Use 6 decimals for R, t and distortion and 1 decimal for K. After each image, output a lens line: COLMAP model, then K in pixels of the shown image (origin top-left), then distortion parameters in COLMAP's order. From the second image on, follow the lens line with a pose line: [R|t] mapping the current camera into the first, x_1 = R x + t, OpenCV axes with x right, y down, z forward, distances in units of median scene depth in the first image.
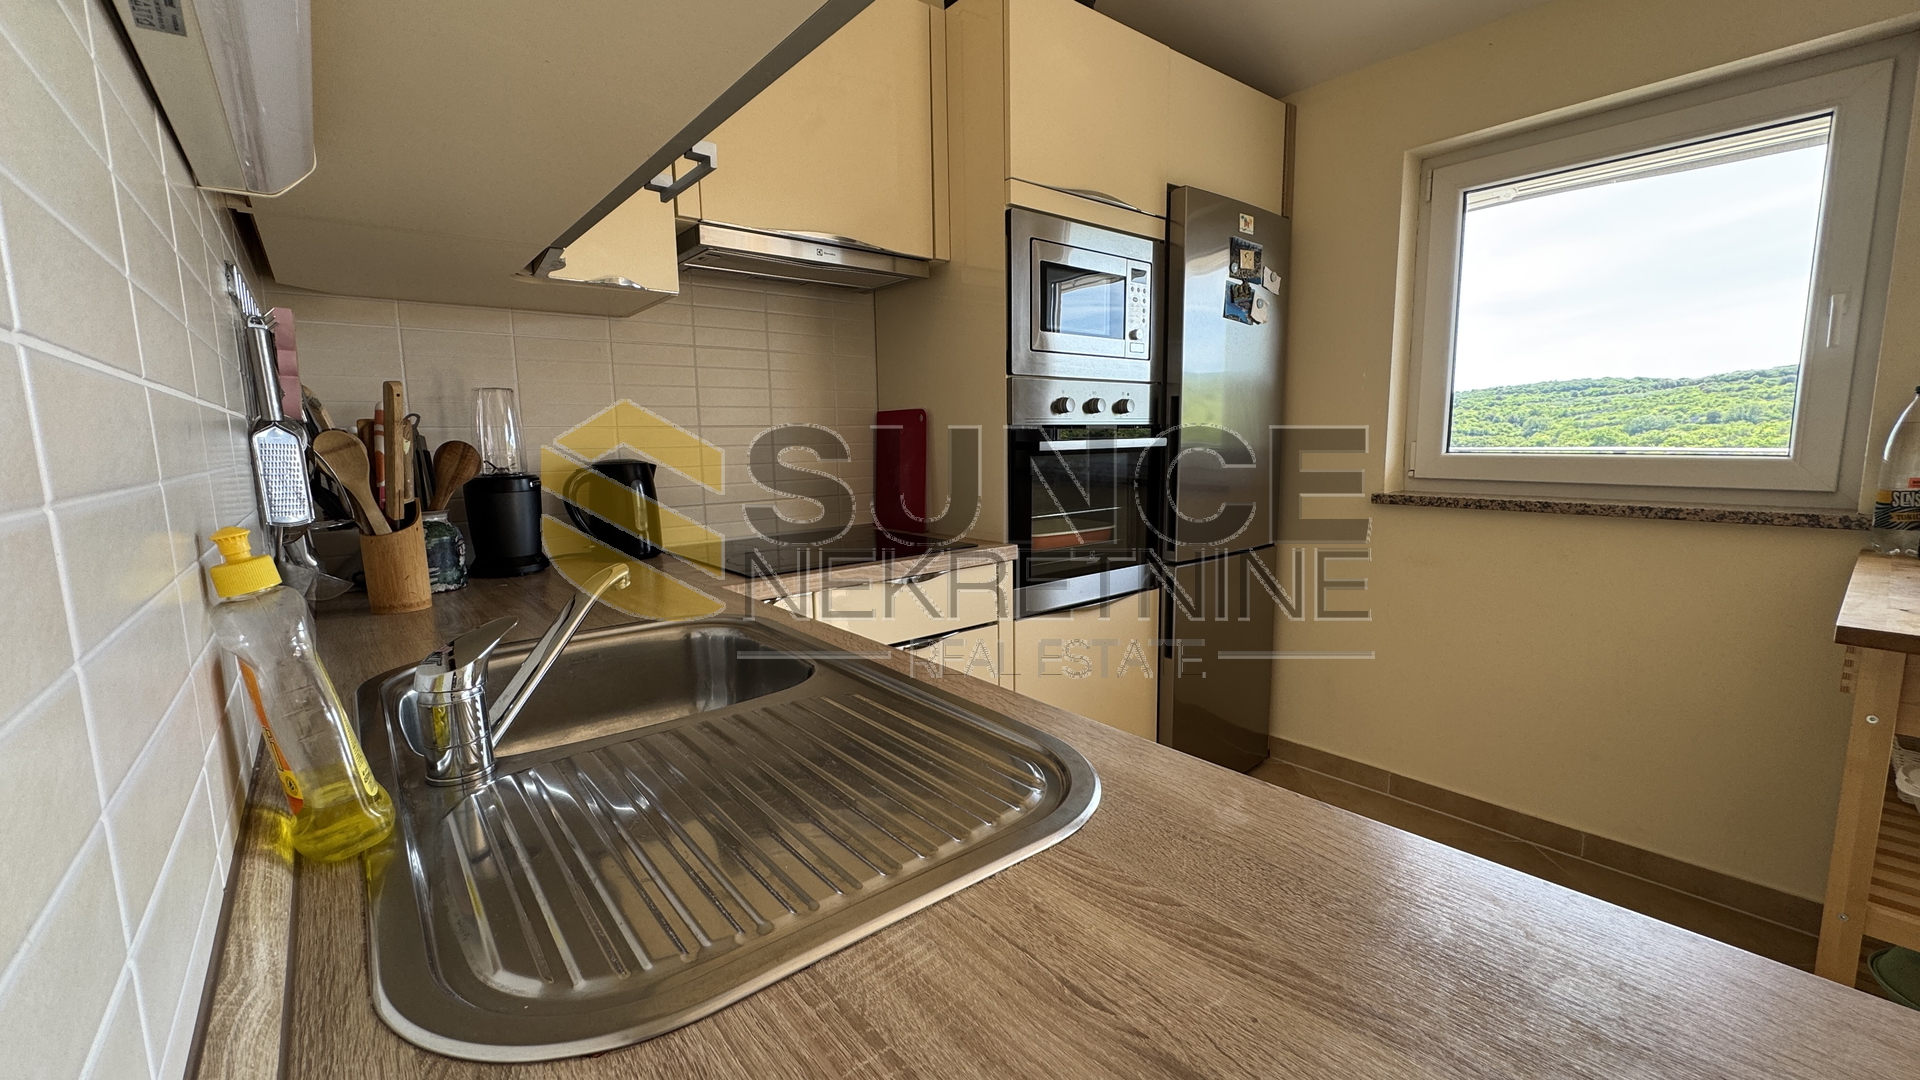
lens RADIAL K [[761.8, 0, 949.8], [0, 761.8, 539.8], [0, 0, 1]] dist [-0.003399, 0.001117]
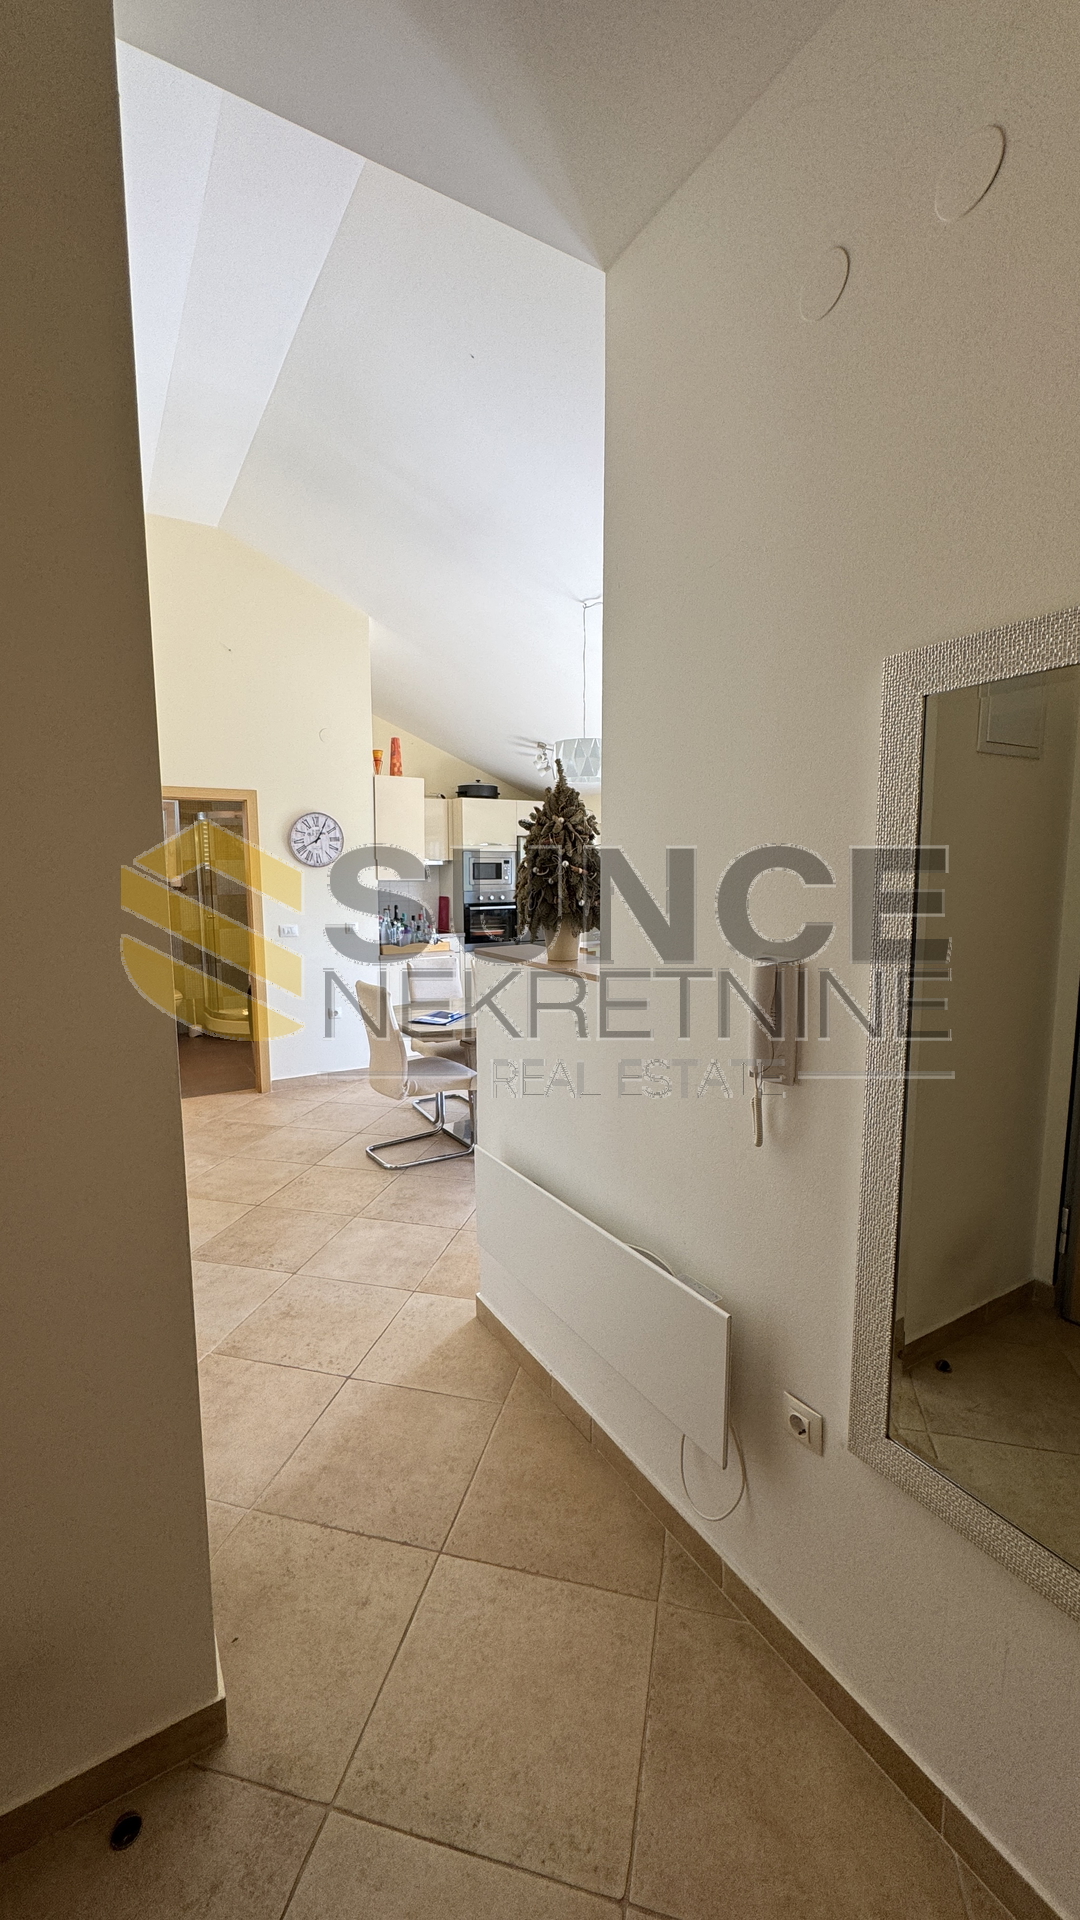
lens RADIAL K [[761.8, 0, 548.4], [0, 761.8, 960.1], [0, 0, 1]] dist [-0.003399, 0.001117]
pose [[0.991456, 0.037069, -0.125067, 0.856019], [-0.038595, 0.999207, -0.009805, 0.142967], [0.124604, 0.014548, 0.992100, -2.414300]]
